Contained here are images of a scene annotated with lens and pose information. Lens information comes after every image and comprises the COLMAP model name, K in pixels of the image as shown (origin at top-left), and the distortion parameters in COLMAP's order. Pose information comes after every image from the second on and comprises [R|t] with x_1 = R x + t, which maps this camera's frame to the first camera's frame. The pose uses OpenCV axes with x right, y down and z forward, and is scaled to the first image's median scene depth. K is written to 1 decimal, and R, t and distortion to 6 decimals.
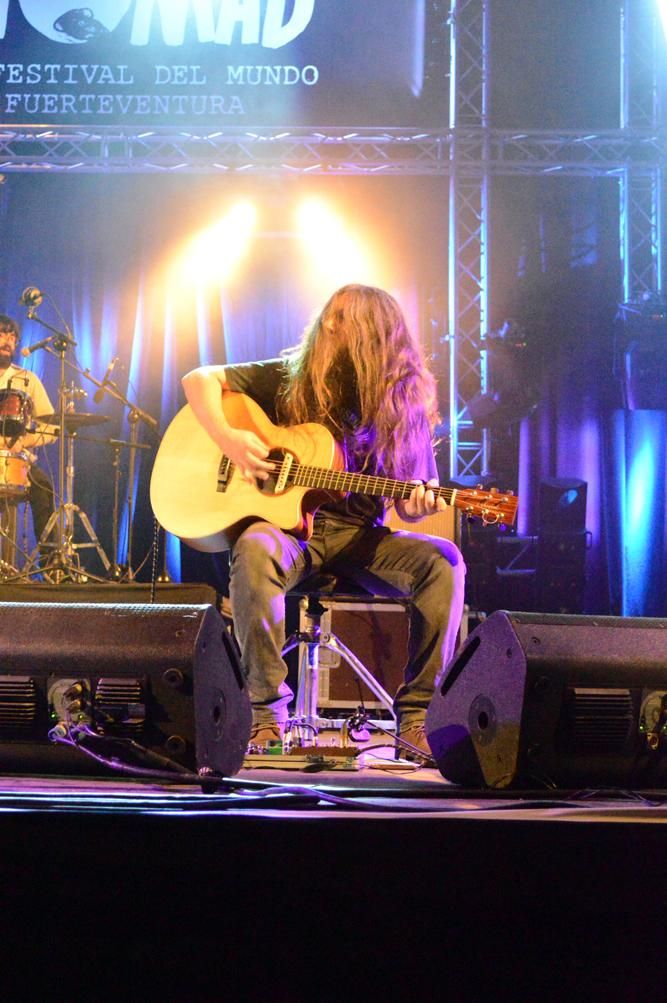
lens RADIAL K [[1798.1, 0, 333.5], [0, 1798.1, 501.5], [0, 0, 1]] dist [0.020908, 0.077832]
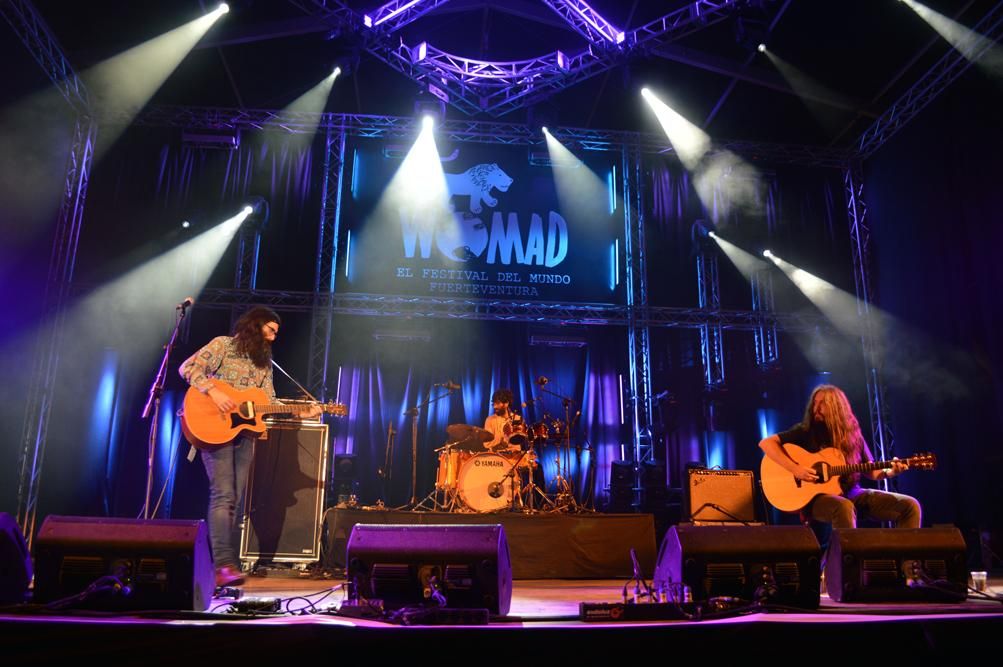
lens RADIAL K [[844.3, 0, 501.5], [0, 844.3, 333.5], [0, 0, 1]] dist [-0.008765, -0.195858]
pose [[0.989181, 0.030045, 0.143592, -0.289268], [-0.007867, 0.988258, -0.152590, -0.010106], [-0.146491, 0.149809, 0.977803, -0.011746]]
